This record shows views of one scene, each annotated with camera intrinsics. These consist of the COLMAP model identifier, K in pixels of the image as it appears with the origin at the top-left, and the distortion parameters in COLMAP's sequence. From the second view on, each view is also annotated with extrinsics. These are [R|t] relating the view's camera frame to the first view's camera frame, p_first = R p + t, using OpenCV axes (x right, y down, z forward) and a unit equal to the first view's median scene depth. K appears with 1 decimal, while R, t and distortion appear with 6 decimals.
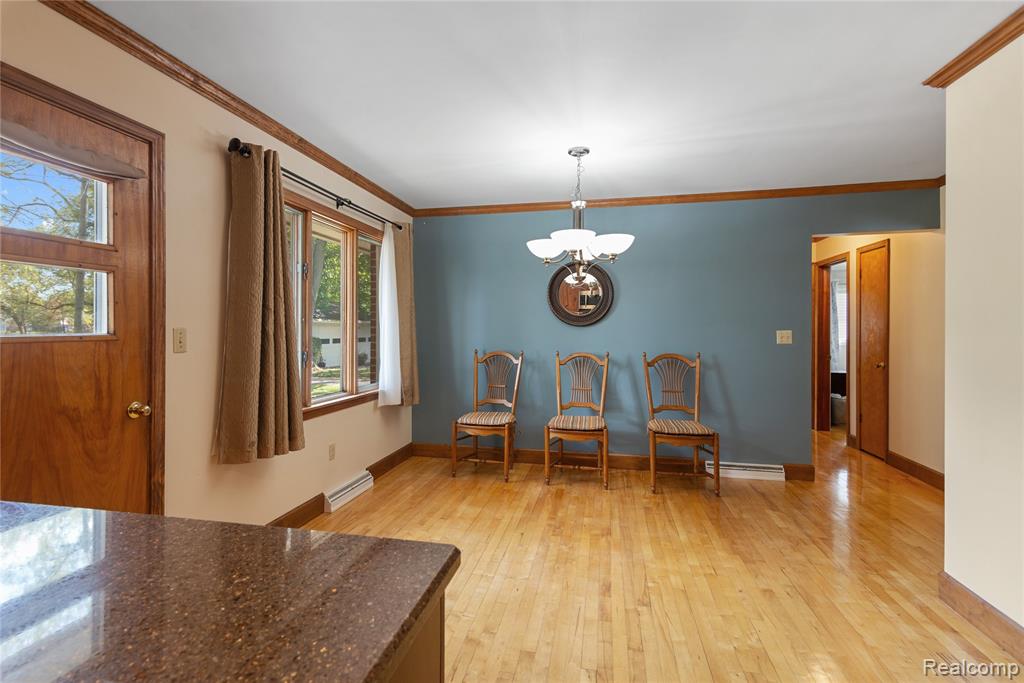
lens RADIAL K [[494.4, 0, 506.0], [0, 494.4, 330.8], [0, 0, 1]] dist [0.012517, -0.000109]
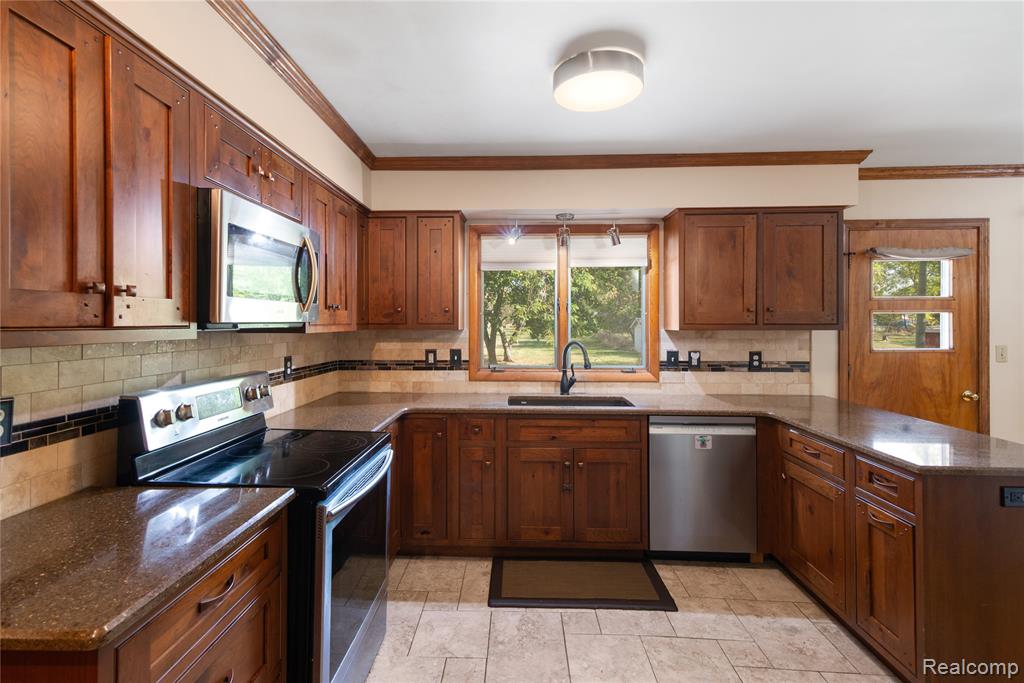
lens RADIAL K [[494.4, 0, 497.5], [0, 494.4, 320.2], [0, 0, 1]] dist [0.012517, -0.000109]
pose [[0.161483, -0.004535, -0.986865, 0.607795], [-0.003054, 0.999982, -0.005095, -0.073343], [0.986871, 0.003836, 0.161467, -0.763703]]
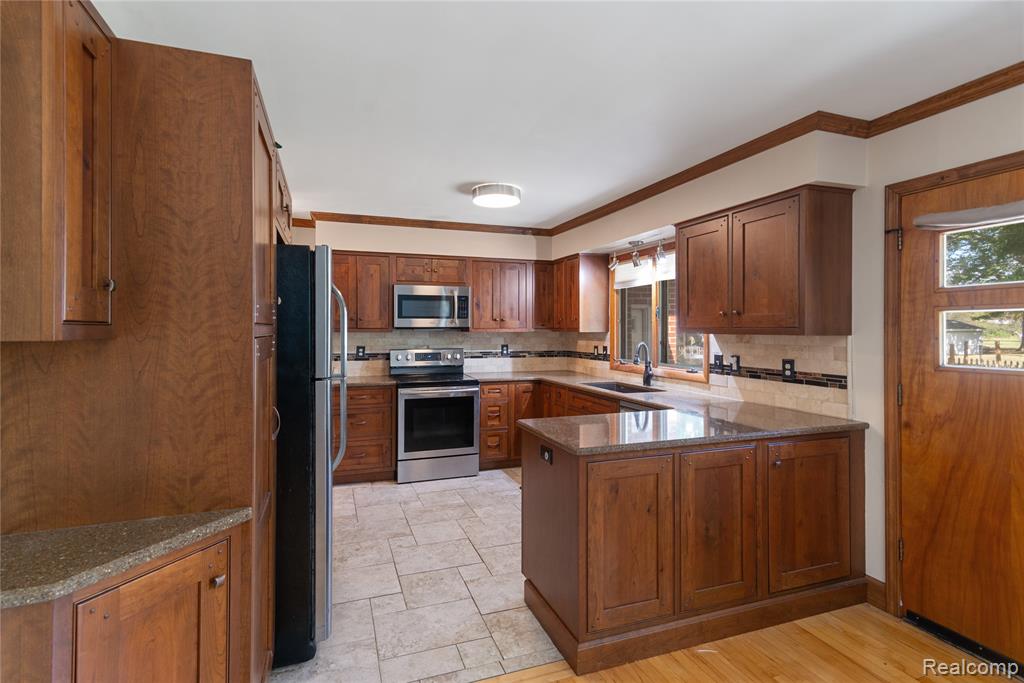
lens RADIAL K [[494.4, 0, 498.9], [0, 494.4, 322.6], [0, 0, 1]] dist [0.012517, -0.000109]
pose [[-0.857001, -0.007348, -0.515263, 0.587006], [-0.002553, 0.999947, -0.010014, -0.071369], [0.515309, -0.007267, -0.856974, 1.142403]]
